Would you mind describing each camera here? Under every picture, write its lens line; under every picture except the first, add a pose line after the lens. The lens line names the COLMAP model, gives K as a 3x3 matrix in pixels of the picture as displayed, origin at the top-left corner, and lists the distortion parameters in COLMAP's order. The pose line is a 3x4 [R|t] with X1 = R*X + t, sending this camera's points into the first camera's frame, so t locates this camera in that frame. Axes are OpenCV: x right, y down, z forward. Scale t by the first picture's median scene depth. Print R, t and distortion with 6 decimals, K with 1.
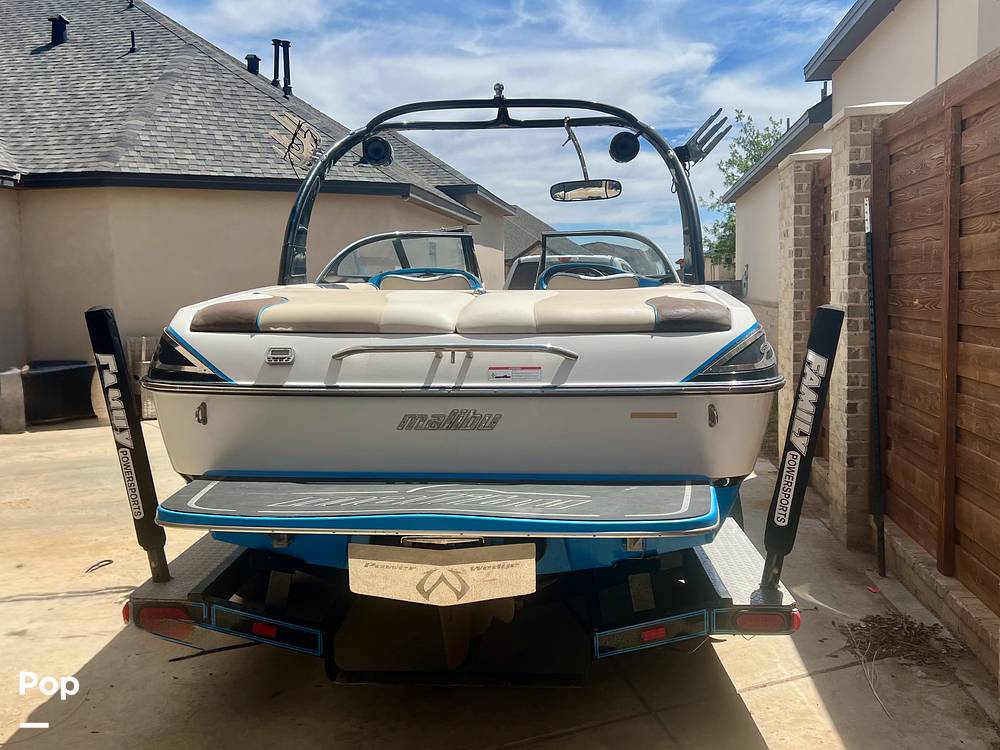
lens RADIAL K [[920.6, 0, 501.3], [0, 920.6, 365.3], [0, 0, 1]] dist [0.115529, -0.200071]
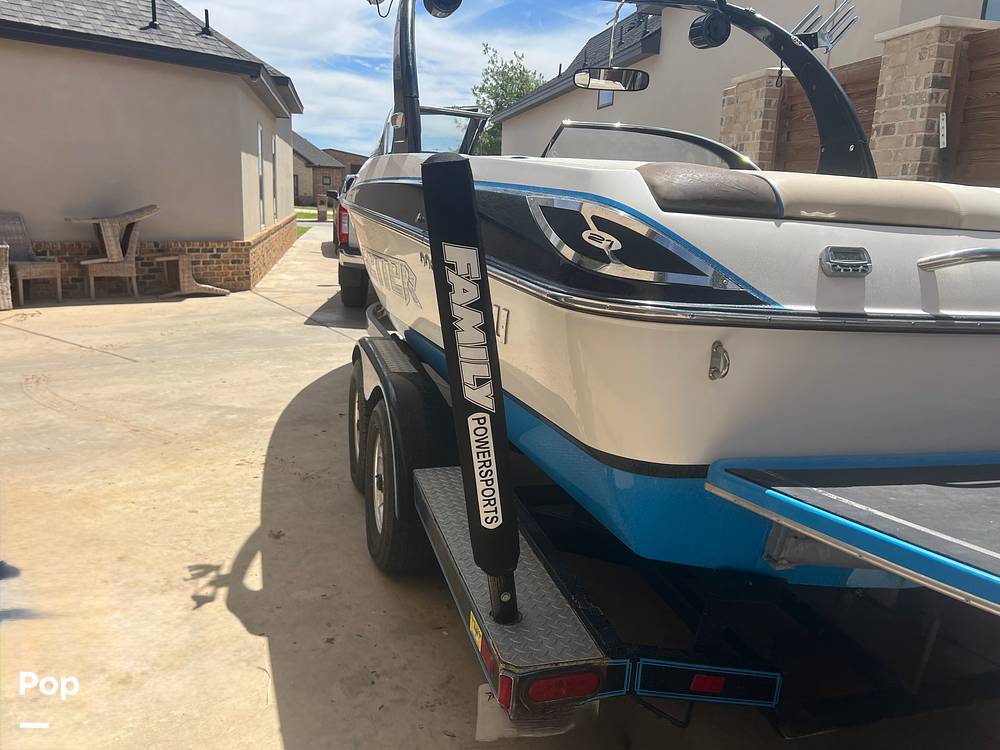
lens RADIAL K [[754.0, 0, 511.3], [0, 754.0, 366.4], [0, 0, 1]] dist [0.067958, -0.071908]
pose [[0.935654, -0.016910, 0.352514, -0.563922], [-0.031512, 0.990859, 0.131171, -0.000872], [-0.351510, -0.133839, 0.926568, 0.582283]]
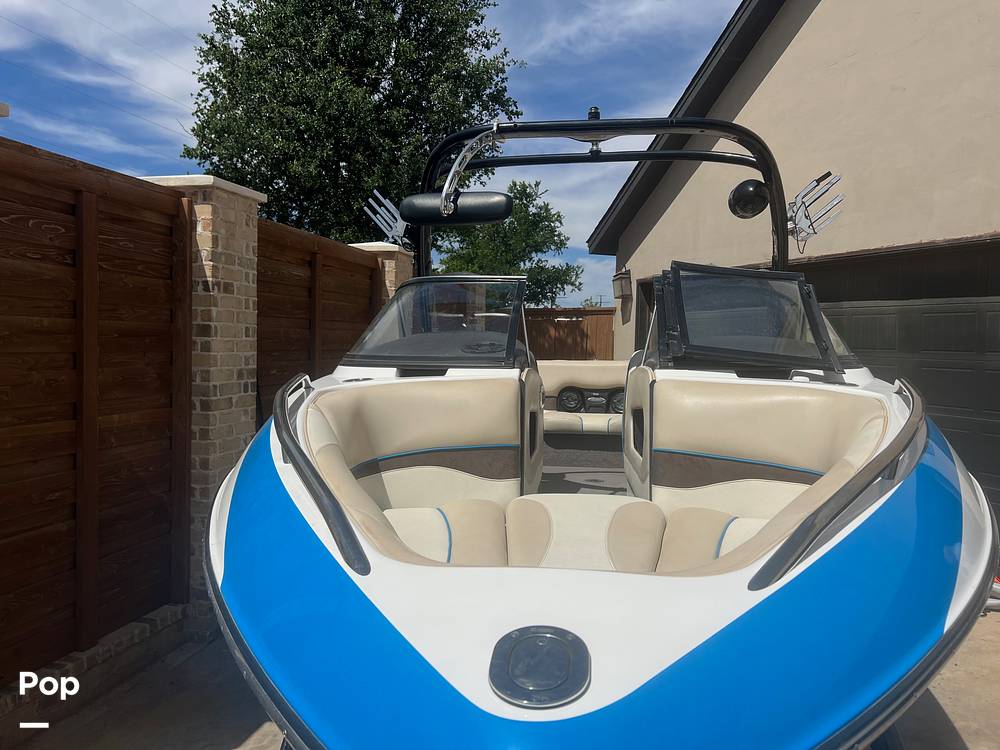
lens RADIAL K [[756.6, 0, 497.3], [0, 756.6, 370.5], [0, 0, 1]] dist [0.060216, -0.056015]
pose [[-0.995908, 0.003838, 0.090287, 0.035316], [0.015959, 0.990864, 0.133918, -0.307612], [-0.088948, 0.134811, -0.986871, 3.042061]]
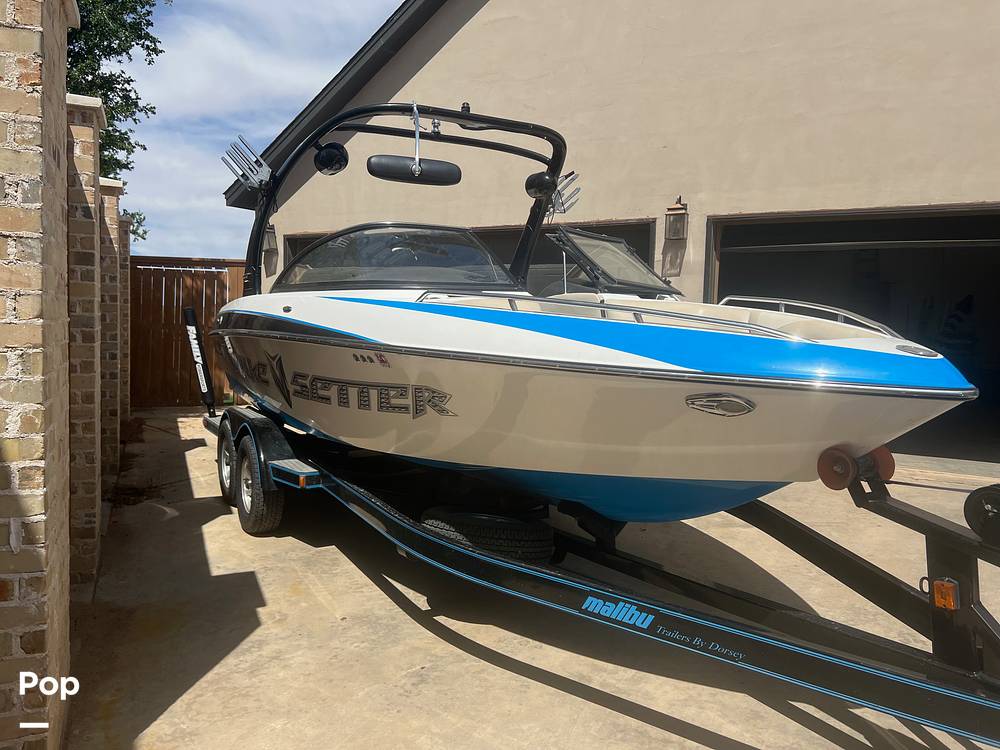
lens RADIAL K [[758.9, 0, 498.6], [0, 758.9, 359.8], [0, 0, 1]] dist [0.060130, -0.072189]
pose [[-0.846200, 0.034782, -0.531729, 0.748125], [-0.056084, 0.986512, 0.153783, -0.277018], [0.529906, 0.159953, -0.832835, 3.223896]]
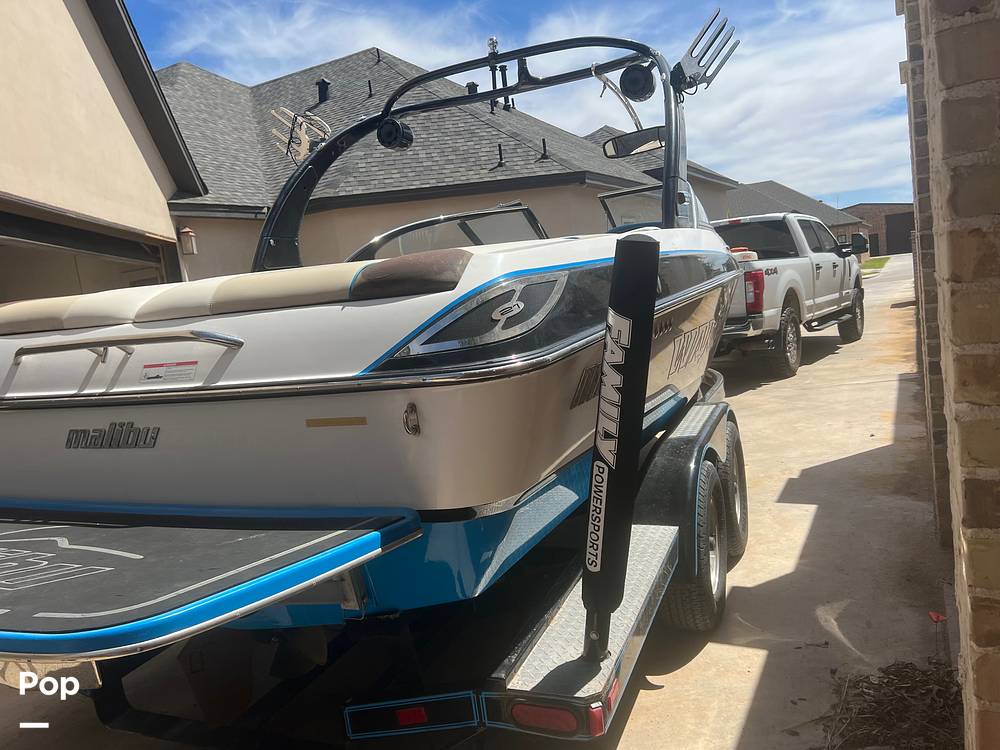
lens RADIAL K [[758.9, 0, 498.6], [0, 758.9, 359.8], [0, 0, 1]] dist [0.060130, -0.072189]
pose [[0.934181, -0.056436, -0.352308, 0.440797], [0.067526, 0.997532, 0.019258, 0.004646], [0.350352, -0.041781, 0.935686, 0.467768]]
